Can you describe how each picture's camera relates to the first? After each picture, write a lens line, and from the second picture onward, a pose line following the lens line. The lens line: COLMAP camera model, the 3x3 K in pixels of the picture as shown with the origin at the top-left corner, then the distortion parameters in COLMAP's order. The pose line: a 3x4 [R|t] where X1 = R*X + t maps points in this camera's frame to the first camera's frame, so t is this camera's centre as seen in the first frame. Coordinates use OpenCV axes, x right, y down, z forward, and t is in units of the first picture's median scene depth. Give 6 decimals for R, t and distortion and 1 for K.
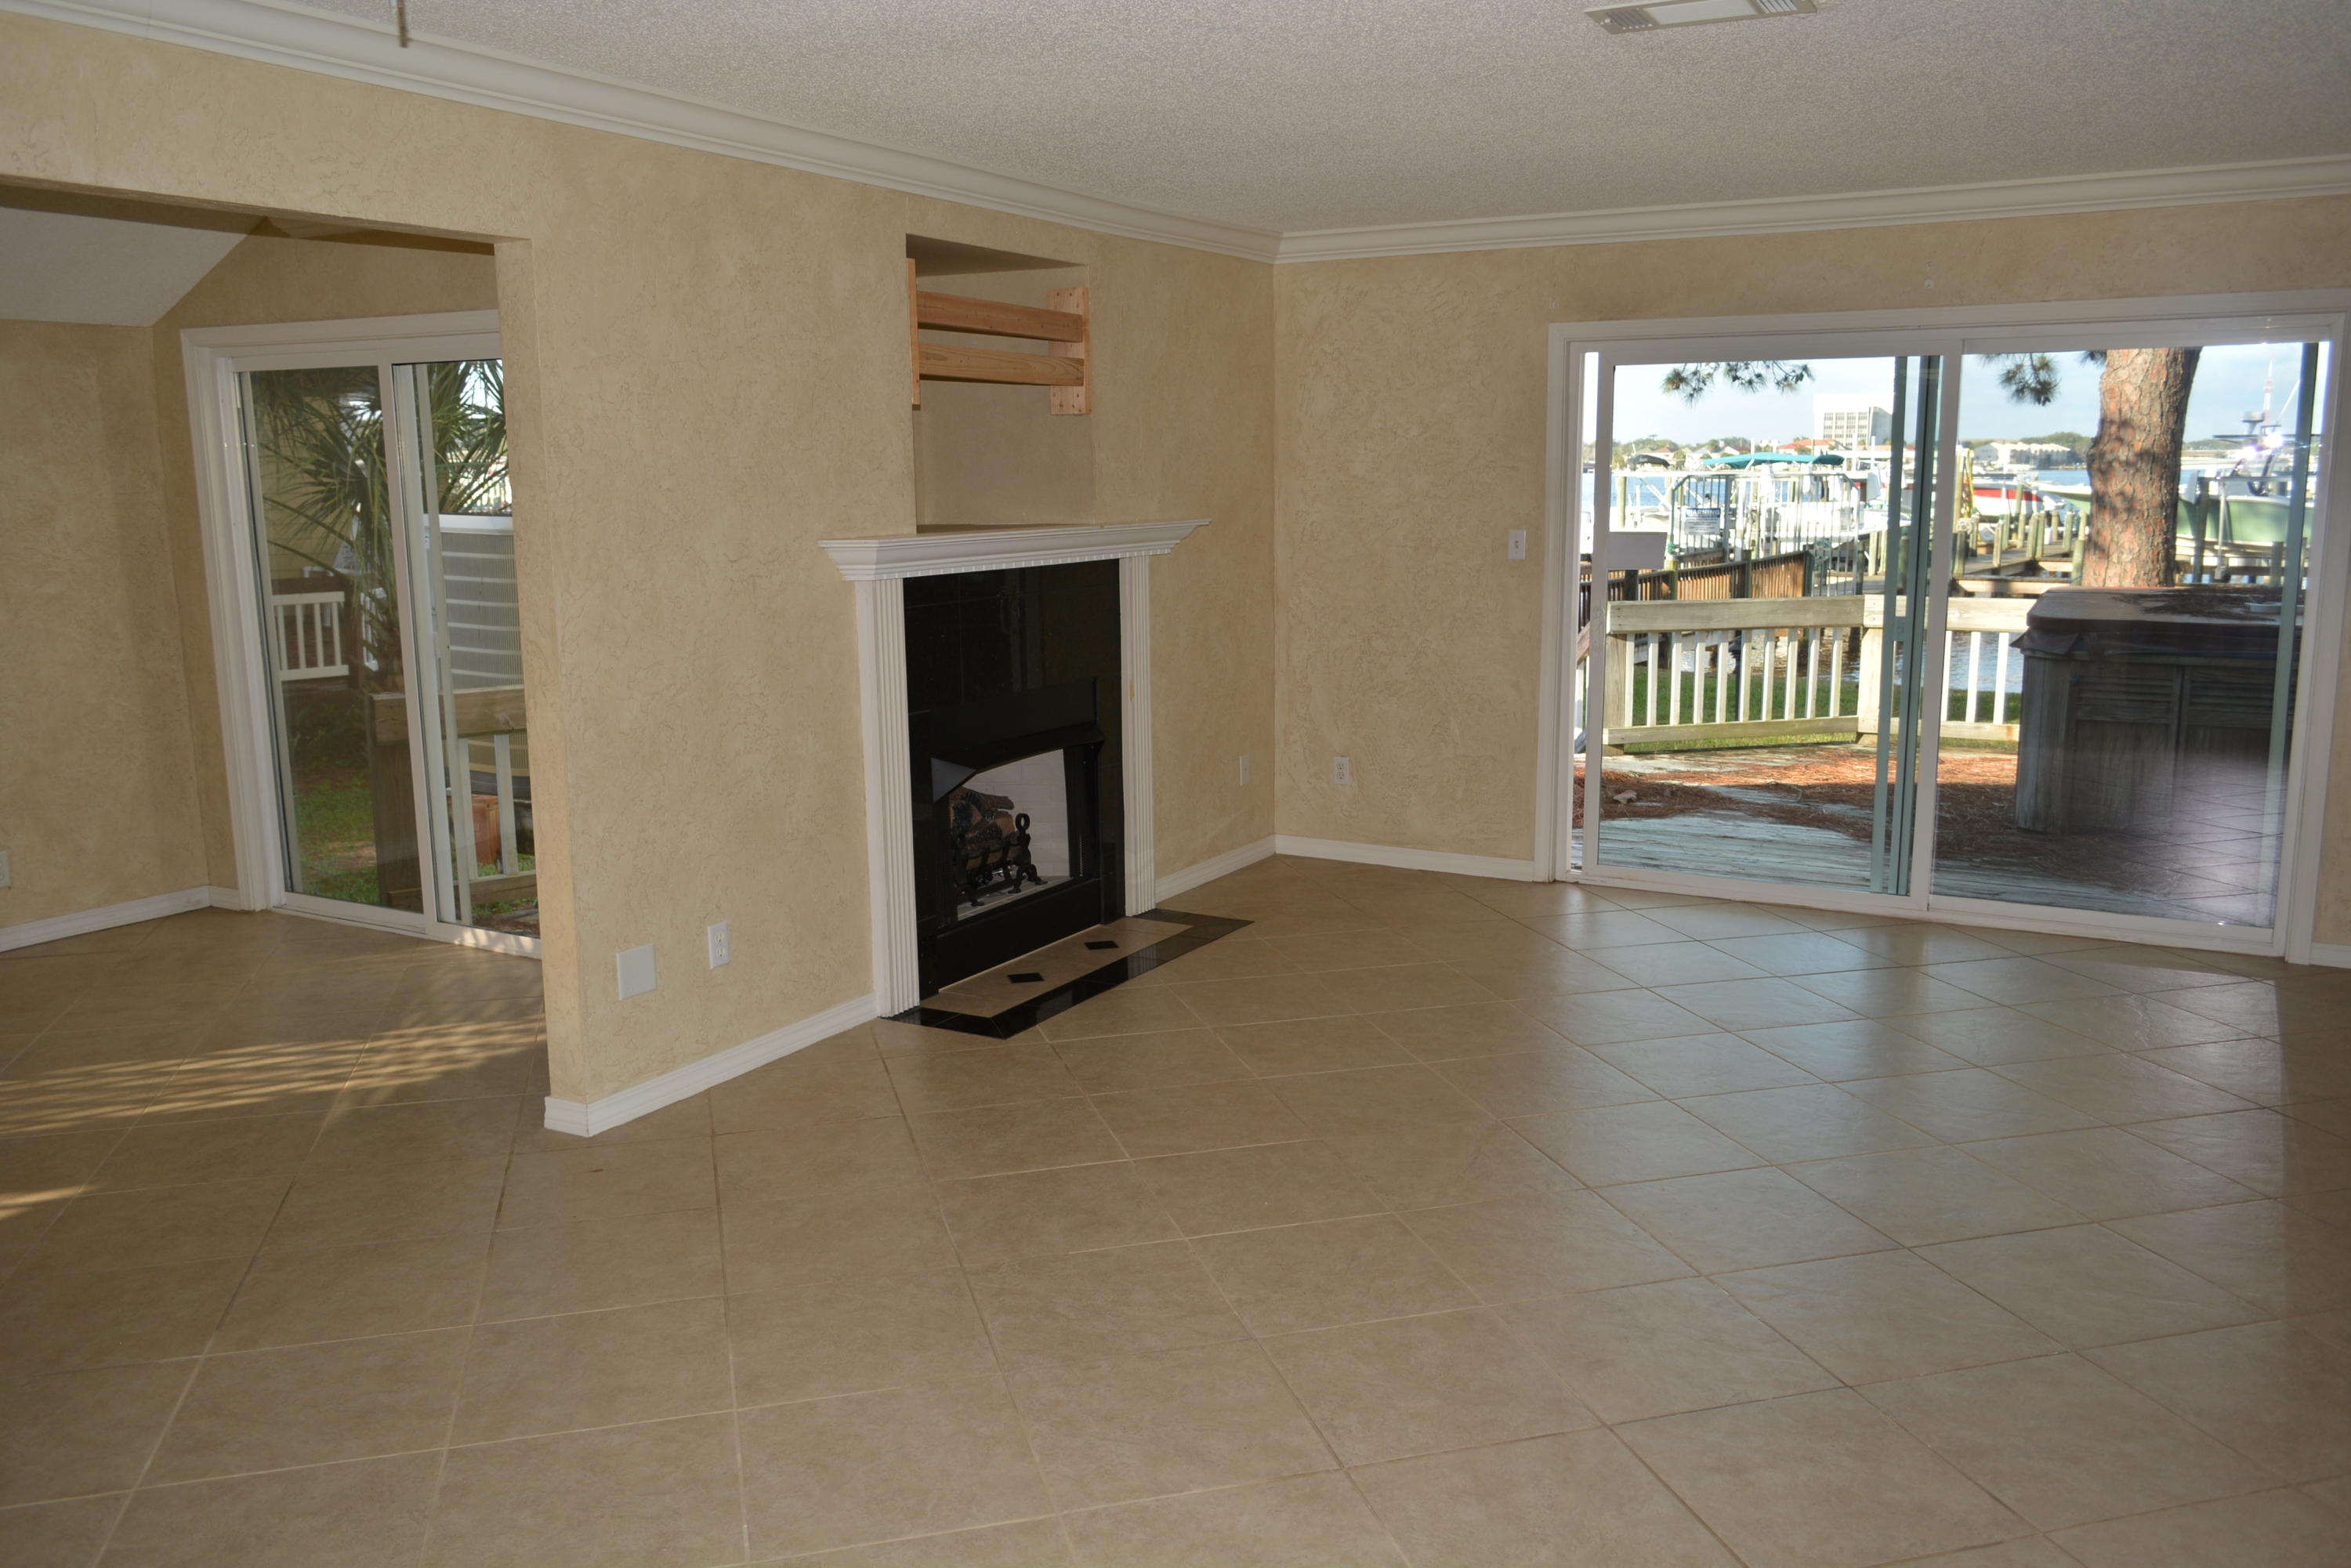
lens RADIAL K [[1828.4, 0, 1178.4], [0, 1828.4, 798.5], [0, 0, 1]] dist [-0.006100, 0.003173]
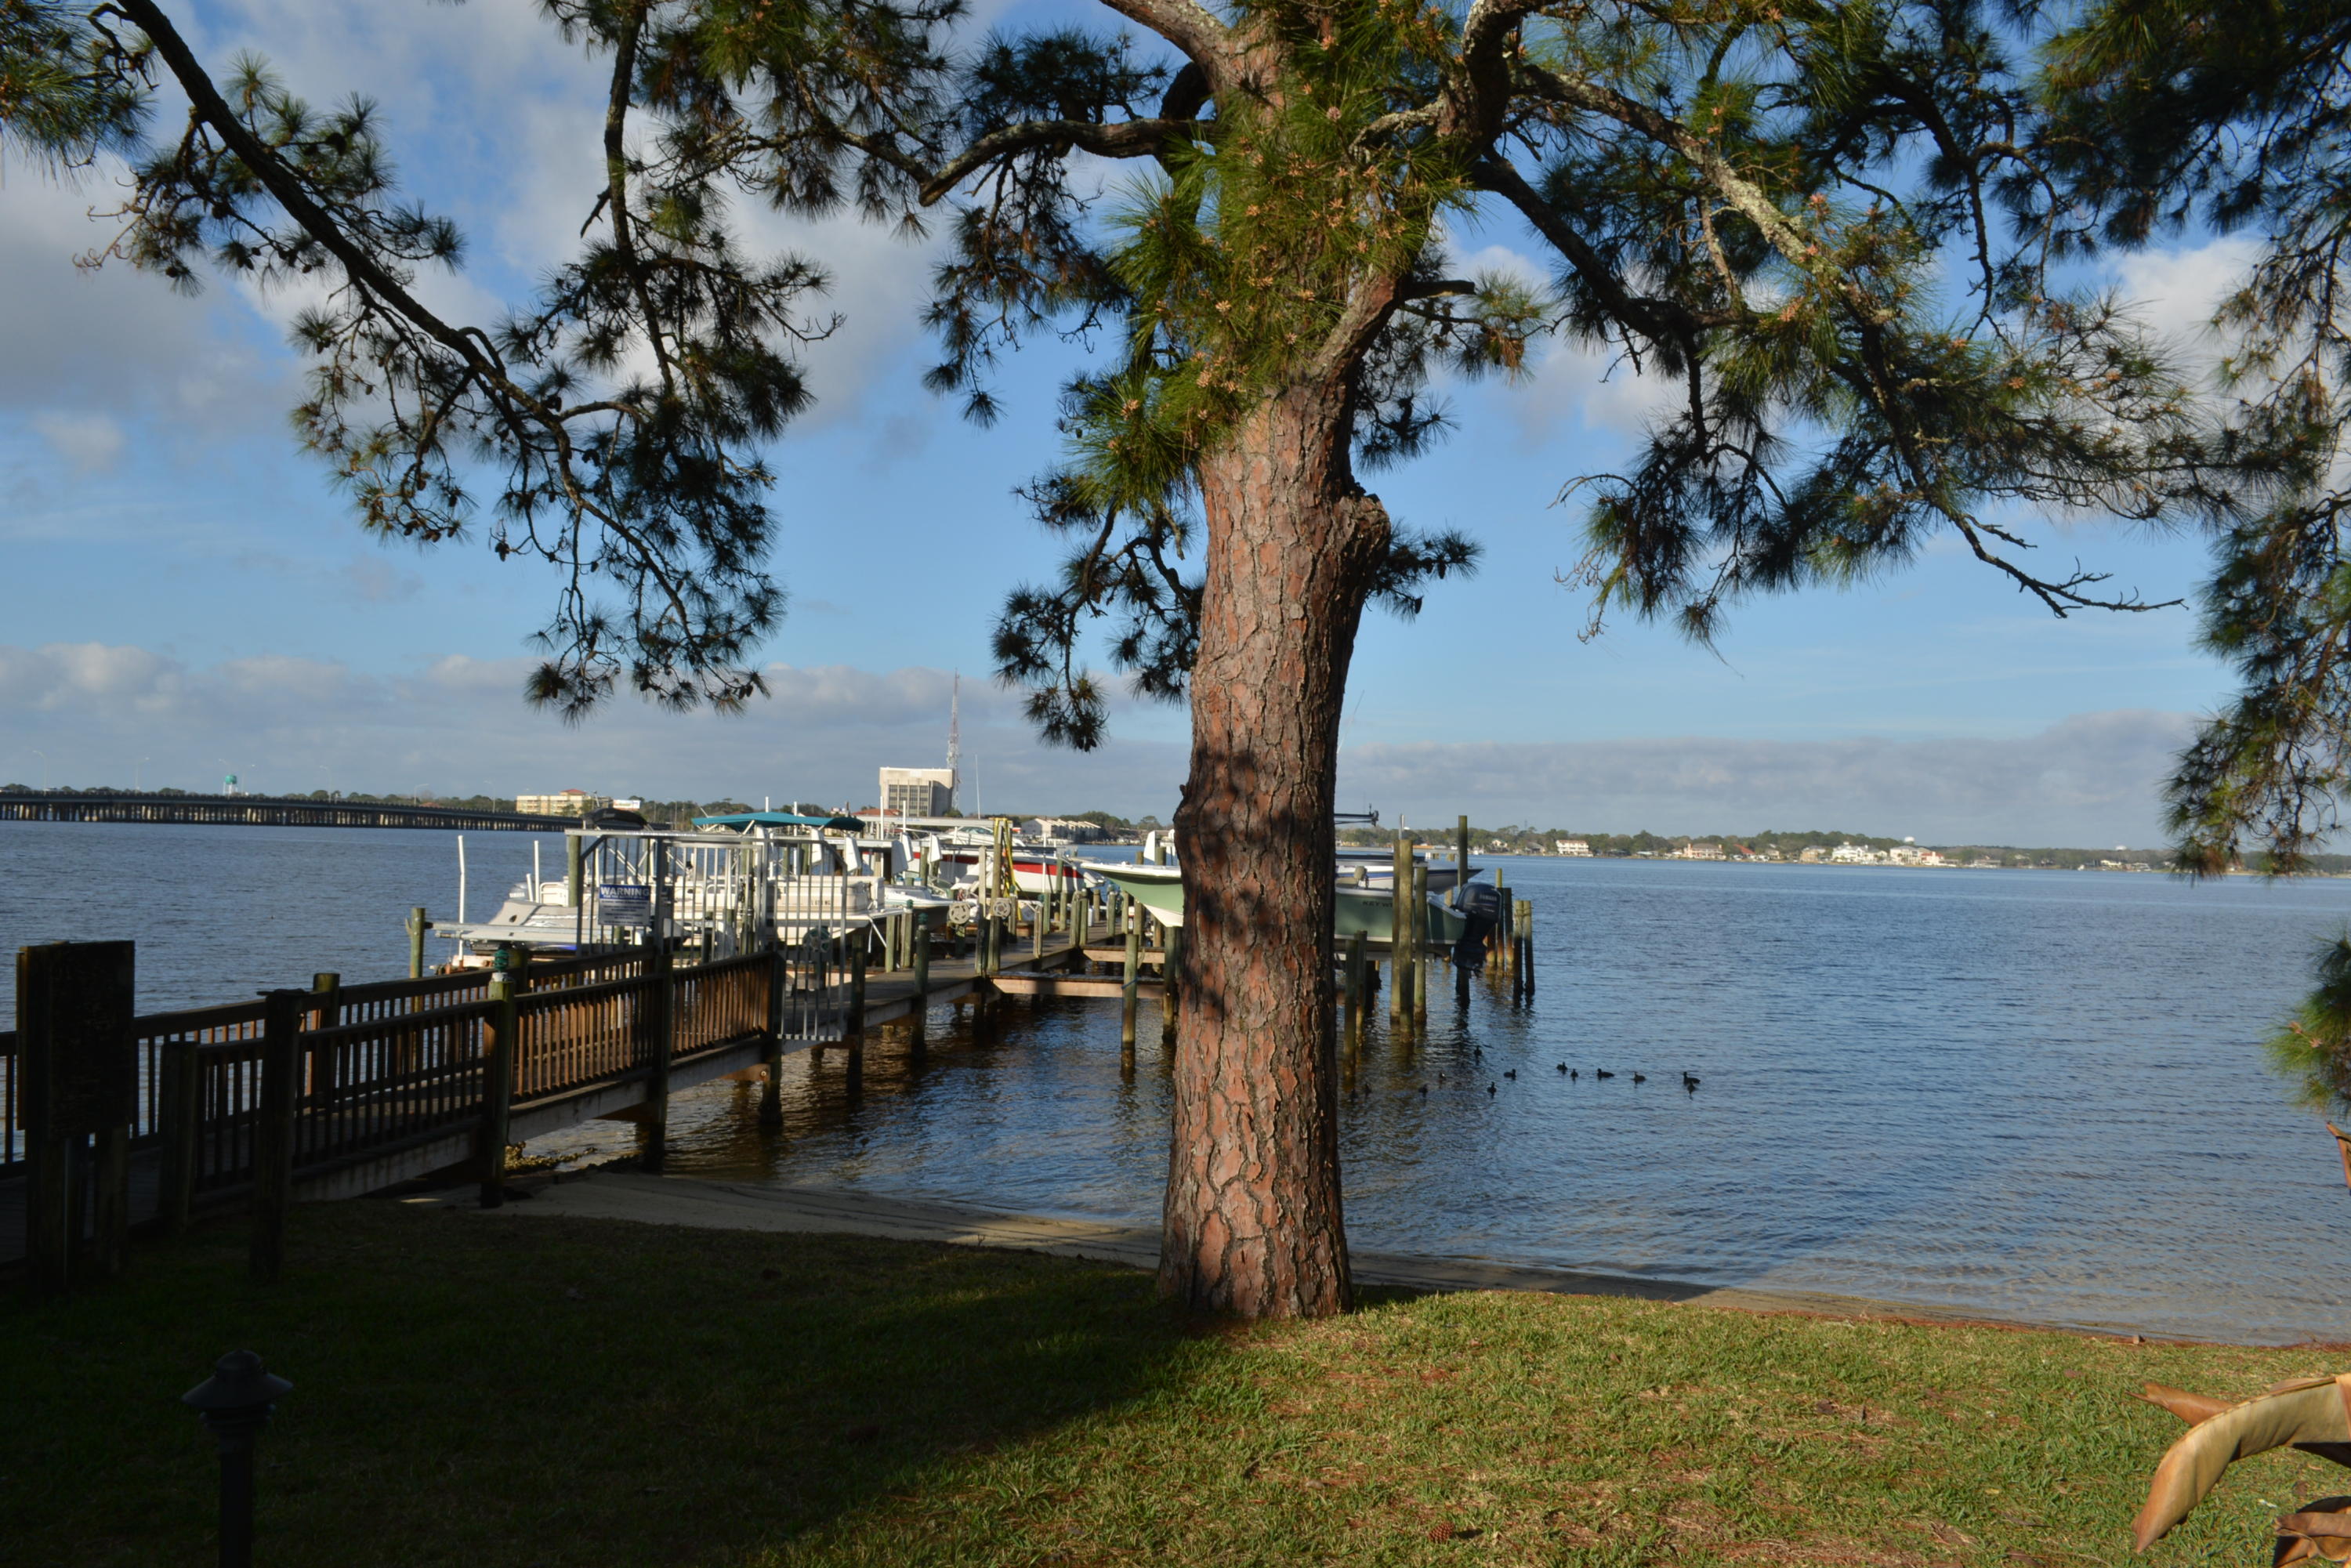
lens RADIAL K [[1828.4, 0, 1178.4], [0, 1828.4, 798.5], [0, 0, 1]] dist [-0.006100, 0.003173]
pose [[0.881461, 0.045186, 0.470091, 0.130723], [0.047265, 0.981973, -0.183015, -0.050648], [-0.469887, 0.183539, 0.863435, 0.282601]]
